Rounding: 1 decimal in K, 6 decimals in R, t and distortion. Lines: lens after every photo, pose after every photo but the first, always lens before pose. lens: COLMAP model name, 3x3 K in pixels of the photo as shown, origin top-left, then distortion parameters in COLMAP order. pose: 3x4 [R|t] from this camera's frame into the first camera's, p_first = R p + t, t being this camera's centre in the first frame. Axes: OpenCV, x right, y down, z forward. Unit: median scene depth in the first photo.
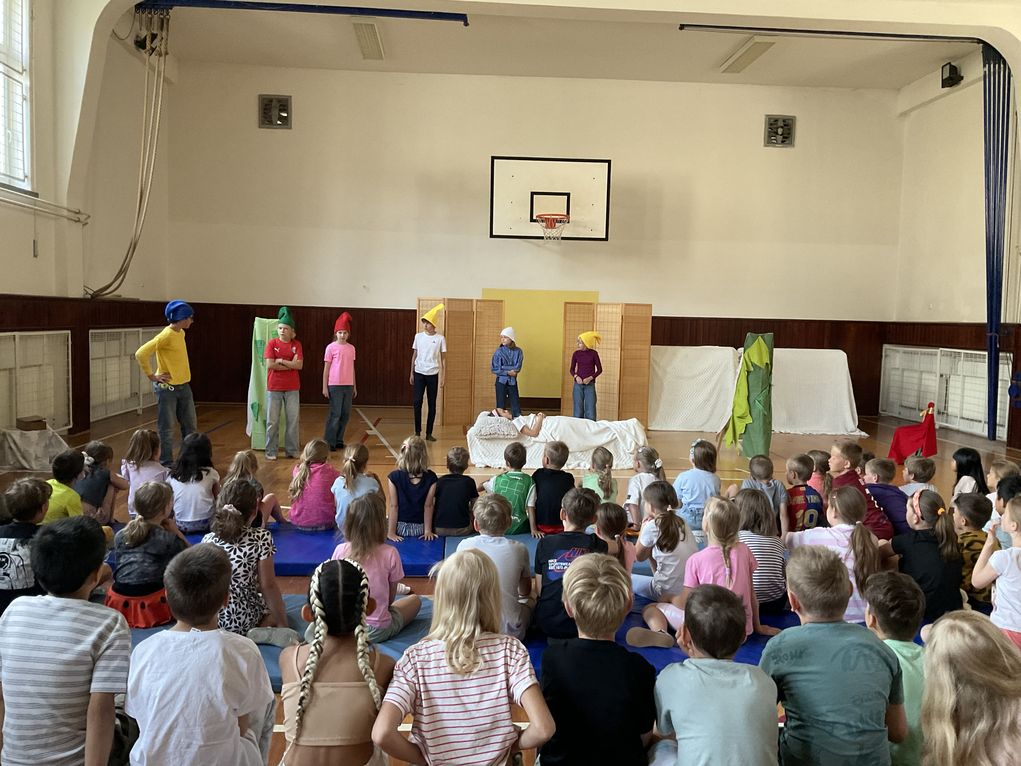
lens RADIAL K [[848.3, 0, 501.4], [0, 848.3, 386.0], [0, 0, 1]] dist [0.043245, -0.078609]
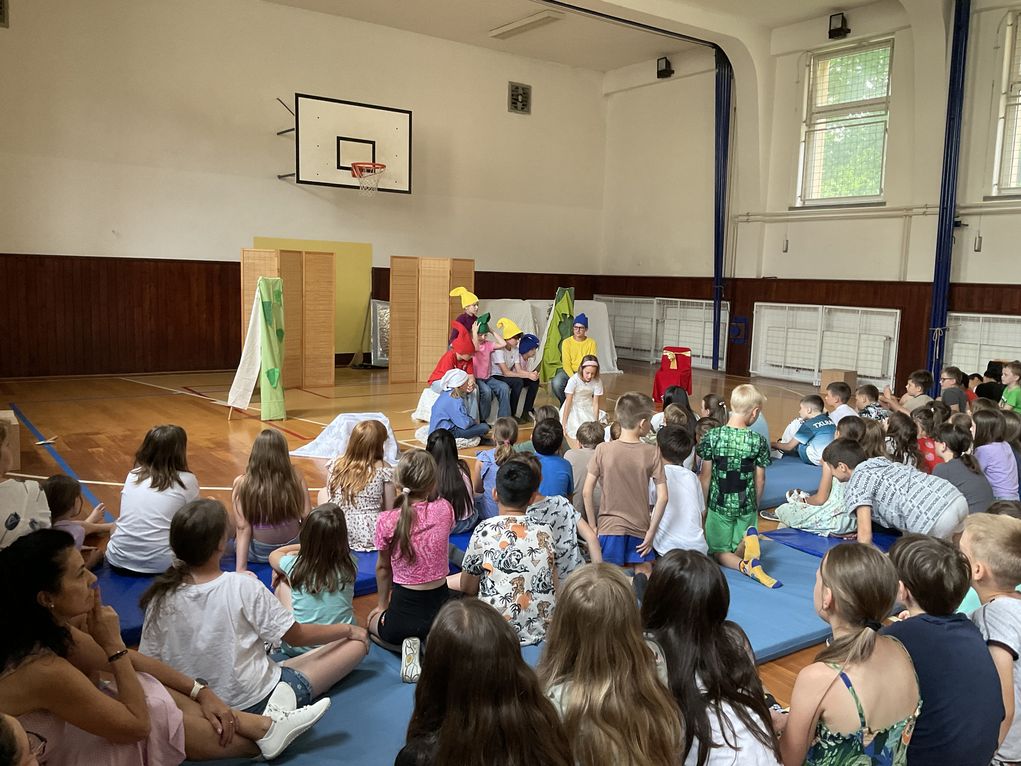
lens RADIAL K [[848.3, 0, 500.8], [0, 848.3, 382.8], [0, 0, 1]] dist [0.043245, -0.078609]
pose [[0.844015, -0.066494, 0.532182, -0.334843], [0.035893, 0.997063, 0.067655, -0.013841], [-0.535117, -0.038000, 0.843923, 0.096423]]
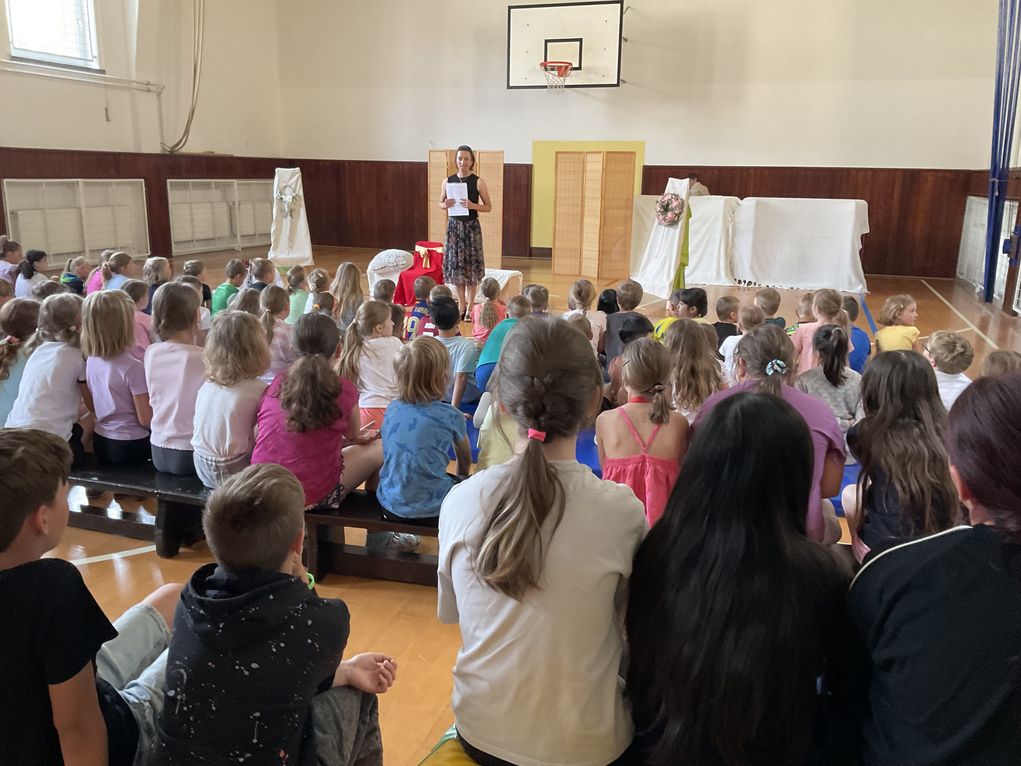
lens RADIAL K [[848.3, 0, 498.8], [0, 848.3, 398.0], [0, 0, 1]] dist [0.043245, -0.078609]
pose [[0.919921, 0.091579, -0.381260, 0.415183], [-0.026409, 0.984606, 0.172783, 0.019231], [0.391214, -0.148878, 0.908178, -0.014139]]
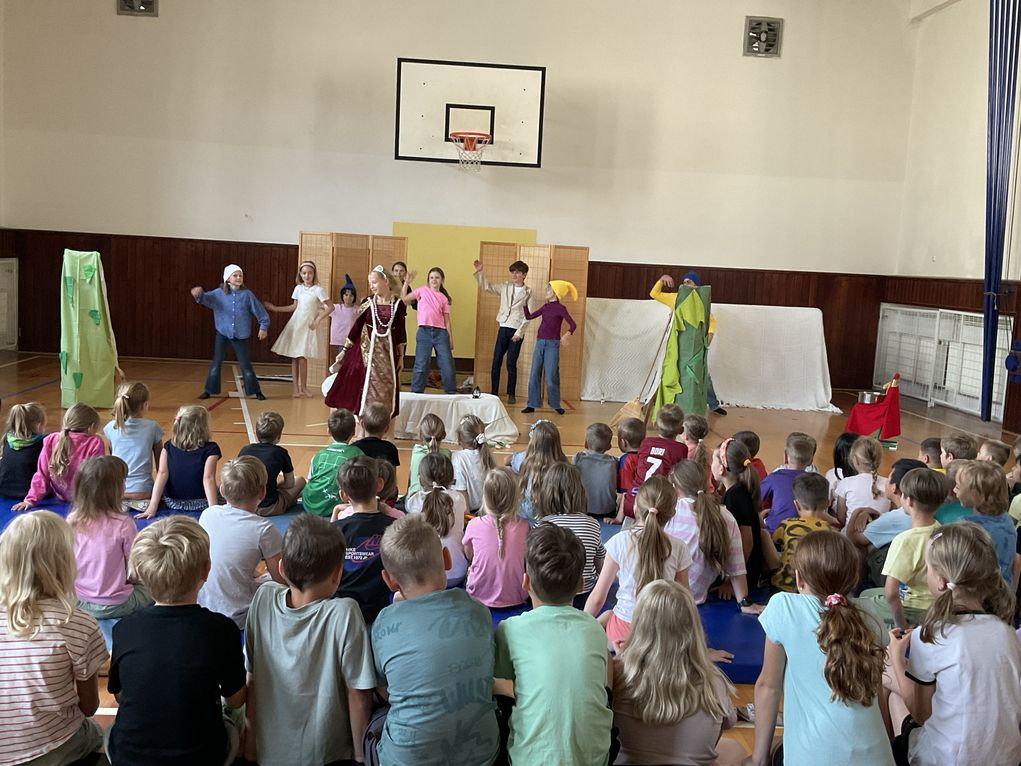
lens RADIAL K [[1066.5, 0, 496.4], [0, 1066.5, 392.6], [0, 0, 1]] dist [0.014571, 0.000000]
pose [[0.999622, 0.023426, 0.014358, 0.074743], [-0.024014, 0.998818, 0.042268, 0.002963], [-0.013351, -0.042597, 0.999003, -0.032623]]
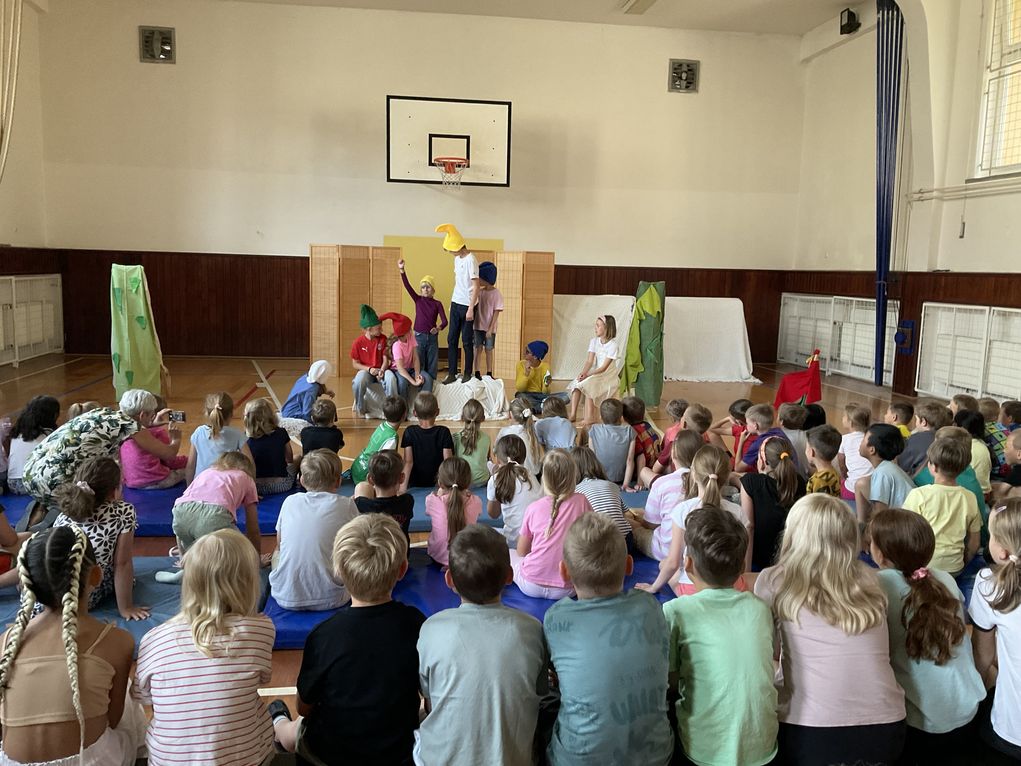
lens RADIAL K [[848.3, 0, 503.3], [0, 848.3, 387.9], [0, 0, 1]] dist [0.043245, -0.078609]
pose [[0.996695, -0.010563, 0.080546, 0.038132], [0.005714, 0.998170, 0.060193, 0.001641], [-0.081034, -0.059534, 0.994932, 0.012575]]
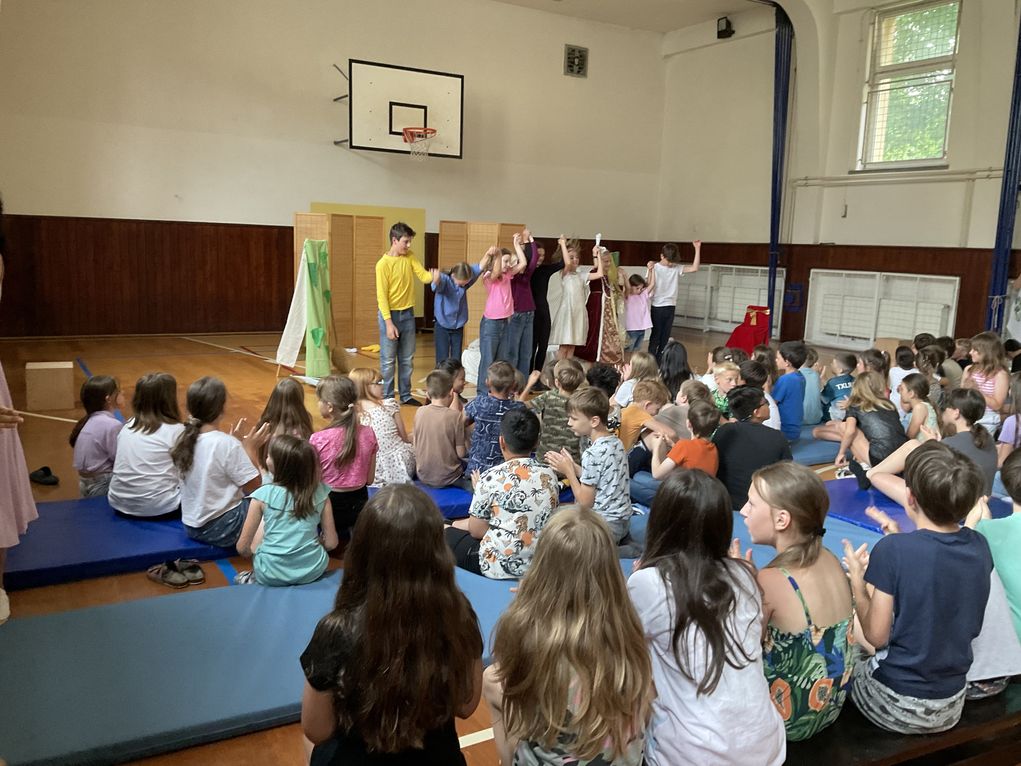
lens RADIAL K [[848.3, 0, 490.1], [0, 848.3, 382.6], [0, 0, 1]] dist [0.043245, -0.078609]
pose [[0.884301, -0.072062, 0.461323, -0.331287], [0.027352, 0.994317, 0.102889, -0.010687], [-0.466115, -0.078367, 0.881246, 0.081318]]
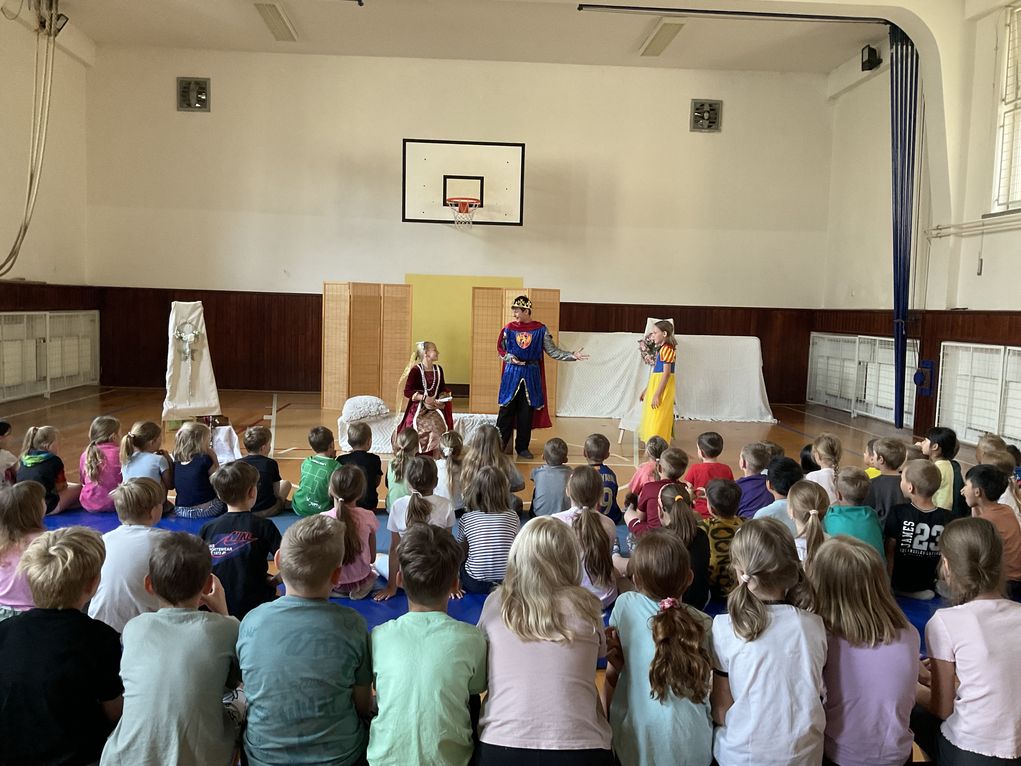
lens RADIAL K [[848.3, 0, 504.5], [0, 848.3, 384.7], [0, 0, 1]] dist [0.043245, -0.078609]
pose [[0.999972, 0.004376, -0.006074, 0.113250], [-0.004327, 0.999958, 0.008087, 0.006714], [0.006109, -0.008060, 0.999949, 0.009009]]
